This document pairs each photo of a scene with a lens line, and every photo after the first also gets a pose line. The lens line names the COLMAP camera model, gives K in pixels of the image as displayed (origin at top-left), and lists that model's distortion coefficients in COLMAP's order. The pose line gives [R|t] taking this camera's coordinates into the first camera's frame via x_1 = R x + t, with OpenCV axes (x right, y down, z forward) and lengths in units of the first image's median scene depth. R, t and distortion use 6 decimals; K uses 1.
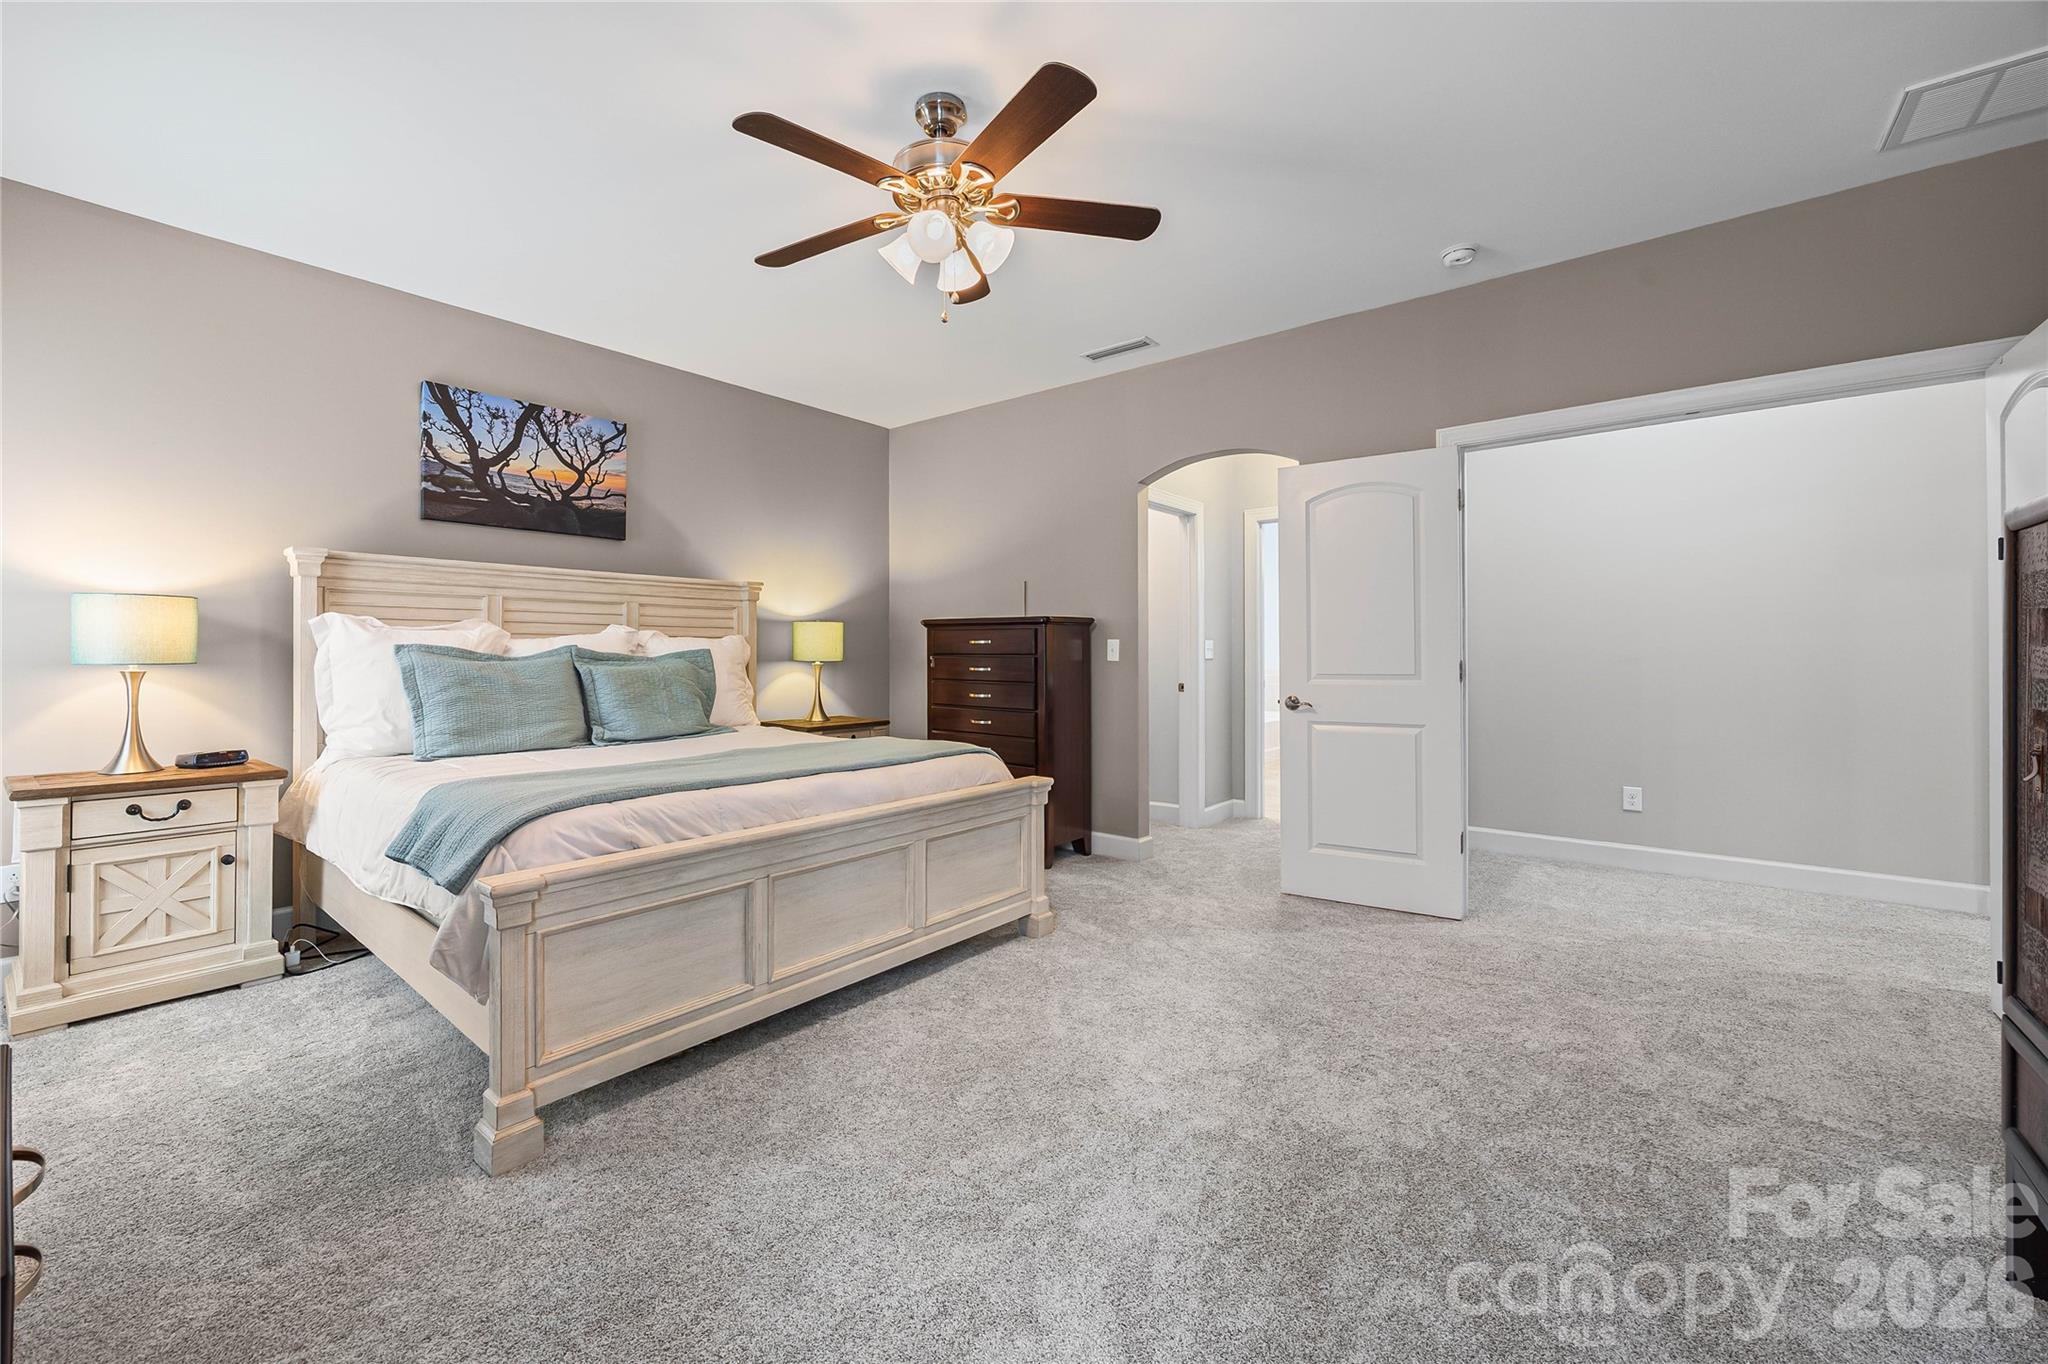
lens RADIAL K [[801.5, 0, 1066.4], [0, 801.5, 669.3], [0, 0, 1]] dist [-0.000315, -0.000042]
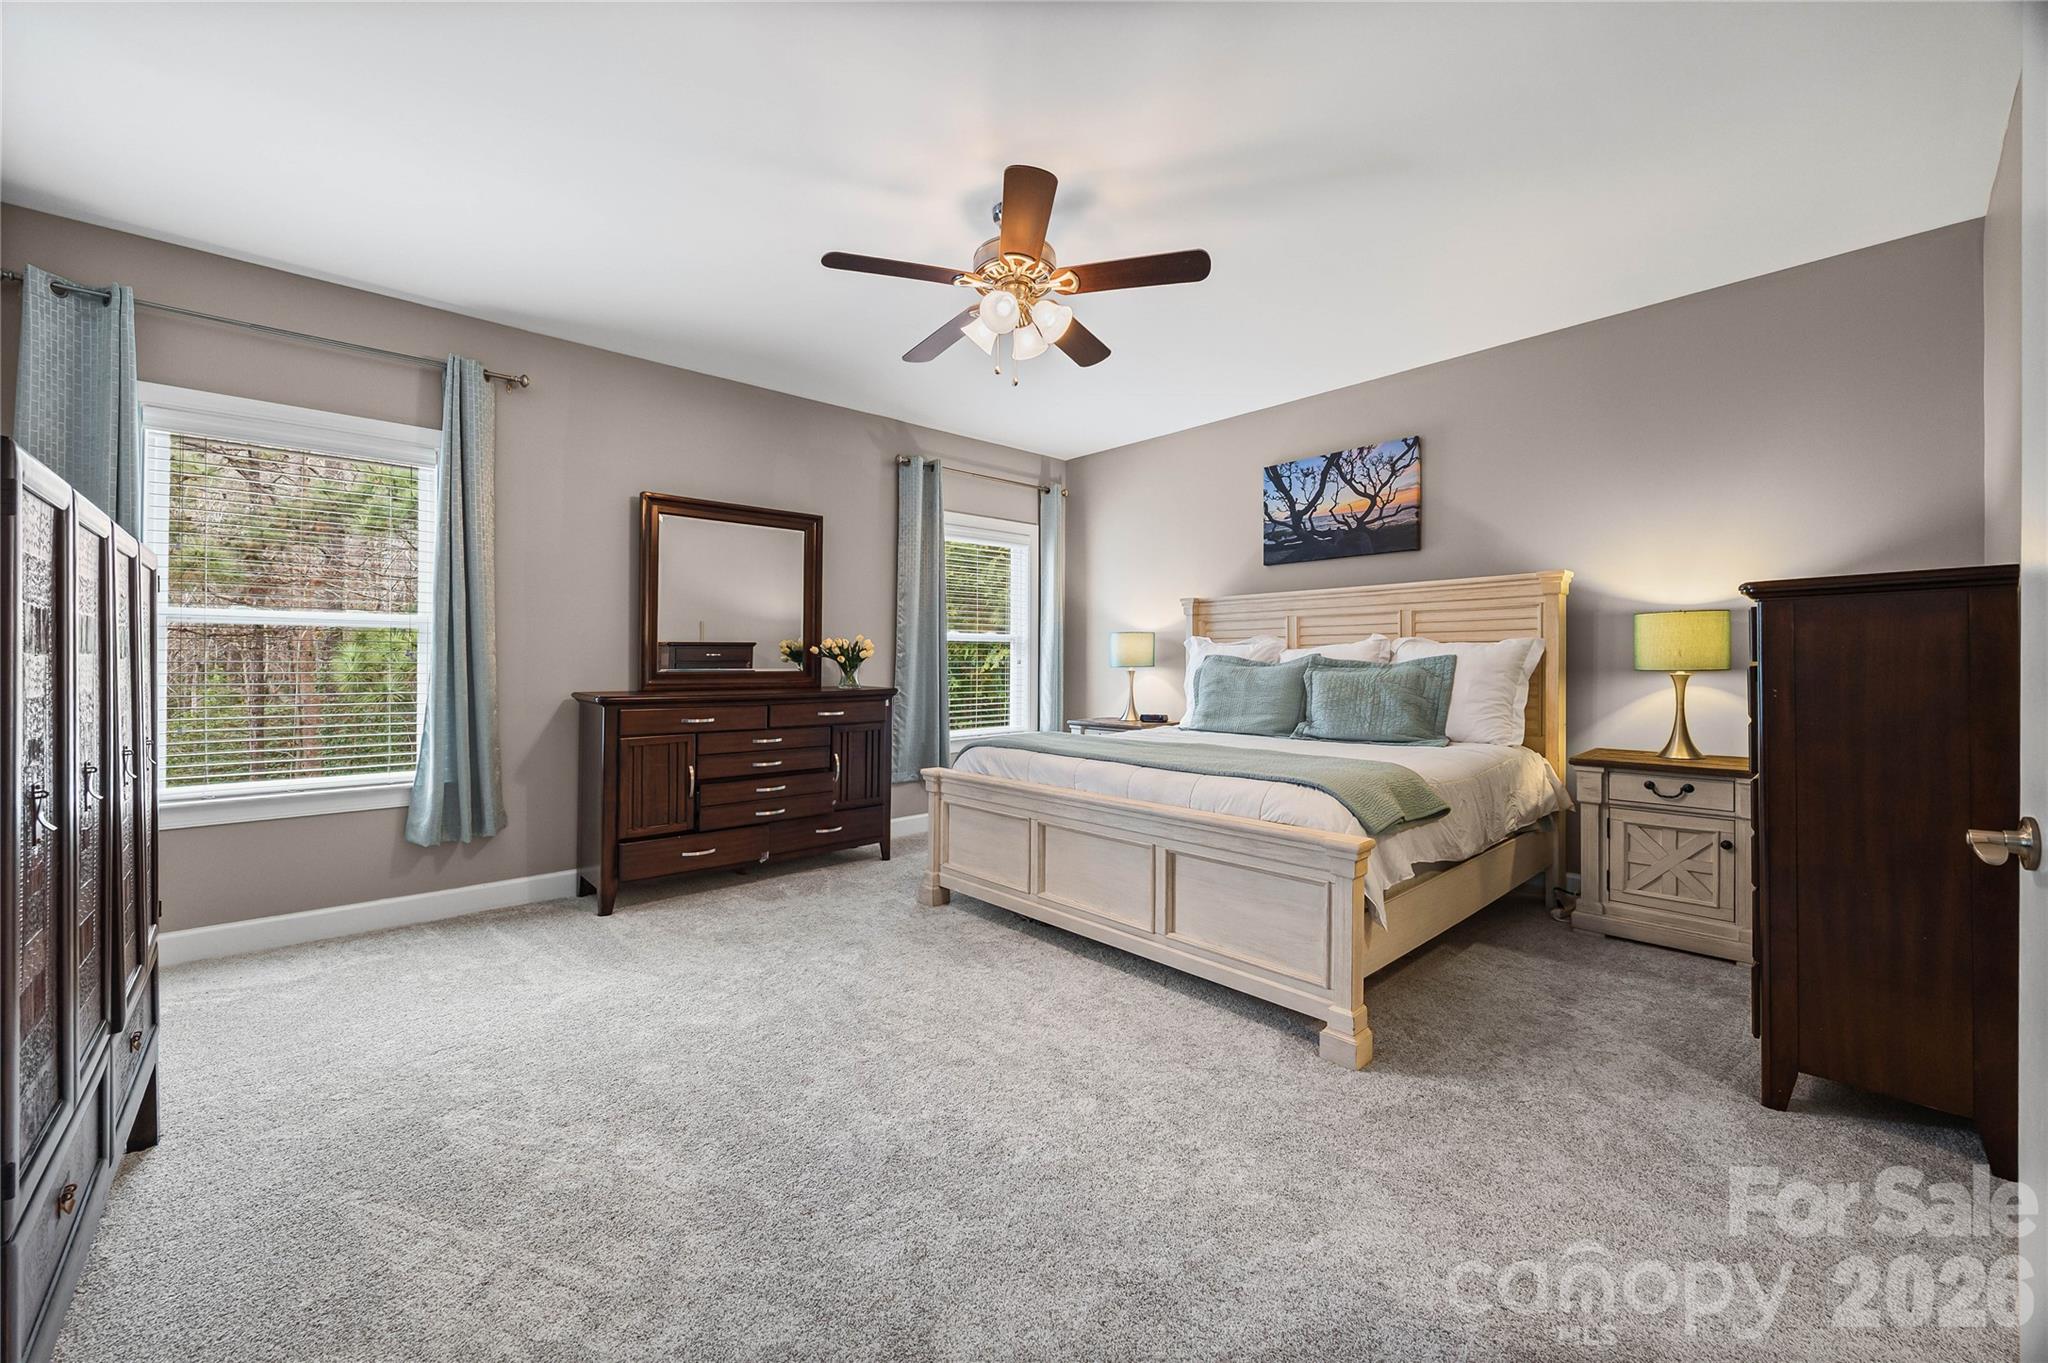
lens RADIAL K [[801.5, 0, 1066.4], [0, 801.5, 668.8], [0, 0, 1]] dist [-0.000315, -0.000042]
pose [[-0.157700, 0.007366, -0.987460, 0.582318], [-0.016610, 0.999811, 0.010111, -0.012629], [0.987347, 0.017996, -0.157548, 0.787951]]
